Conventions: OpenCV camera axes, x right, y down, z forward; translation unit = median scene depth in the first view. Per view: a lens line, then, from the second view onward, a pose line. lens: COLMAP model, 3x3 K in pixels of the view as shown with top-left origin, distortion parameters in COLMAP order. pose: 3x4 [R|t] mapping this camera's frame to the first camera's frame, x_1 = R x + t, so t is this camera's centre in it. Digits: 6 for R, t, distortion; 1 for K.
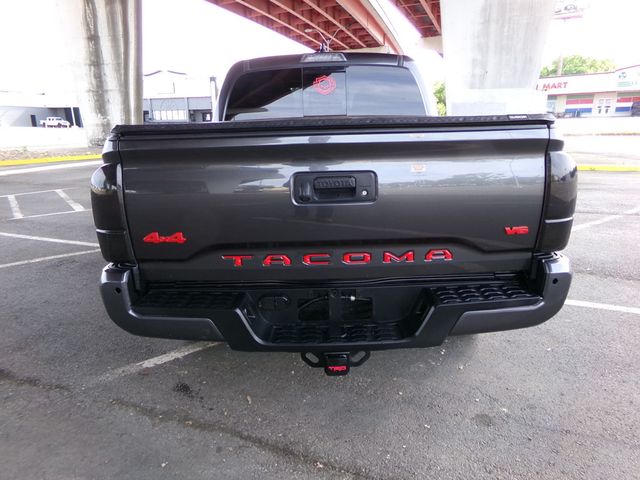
lens RADIAL K [[424.8, 0, 323.6], [0, 424.8, 239.8], [0, 0, 1]] dist [-0.007298, 0.031459]
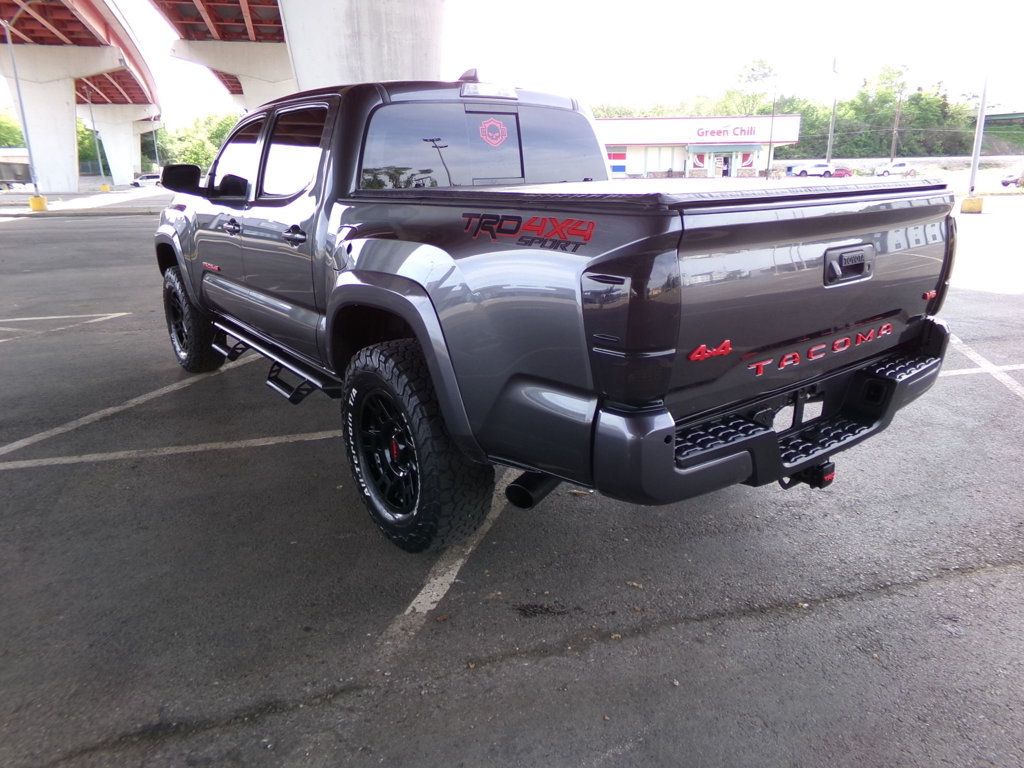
lens RADIAL K [[679.6, 0, 517.8], [0, 679.6, 383.7], [0, 0, 1]] dist [-0.007298, 0.031459]
pose [[0.803852, -0.165557, 0.571326, -0.810966], [0.159642, 0.985295, 0.060901, -0.046207], [-0.573007, 0.042252, 0.818461, 0.152710]]
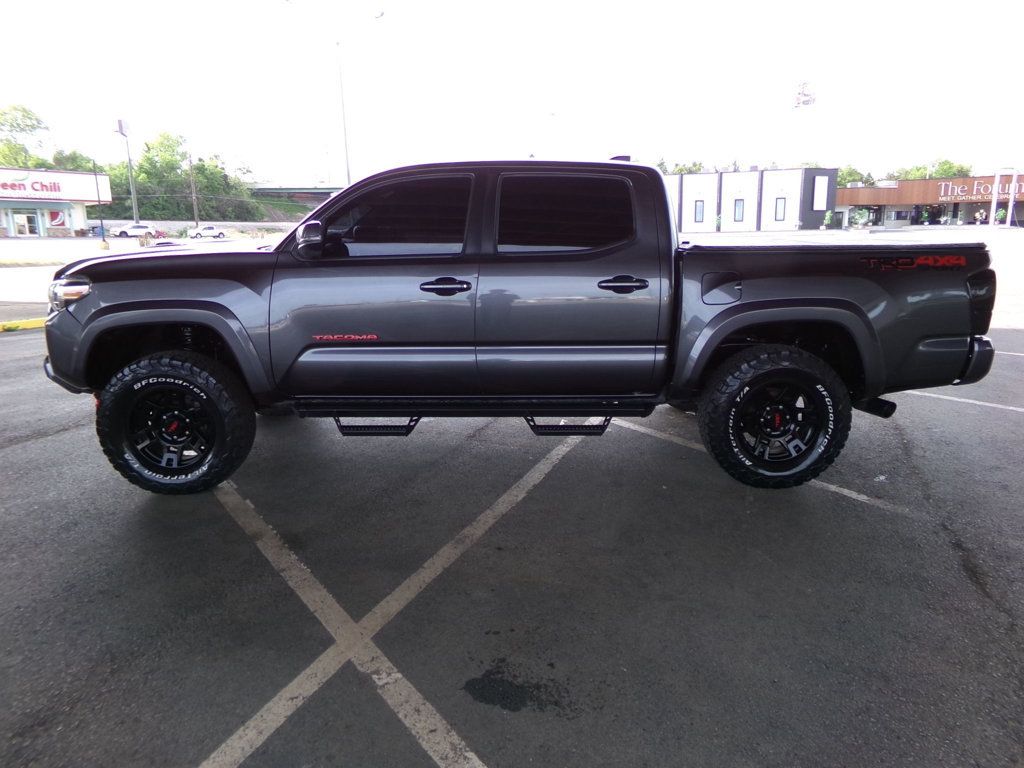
lens RADIAL K [[694.3, 0, 513.3], [0, 694.3, 359.5], [0, 0, 1]] dist [0.001826, 0.036226]
pose [[0.006245, -0.162161, 0.986745, -1.918981], [0.275925, 0.948735, 0.154168, -0.453327], [-0.961159, 0.271305, 0.050669, 1.610244]]
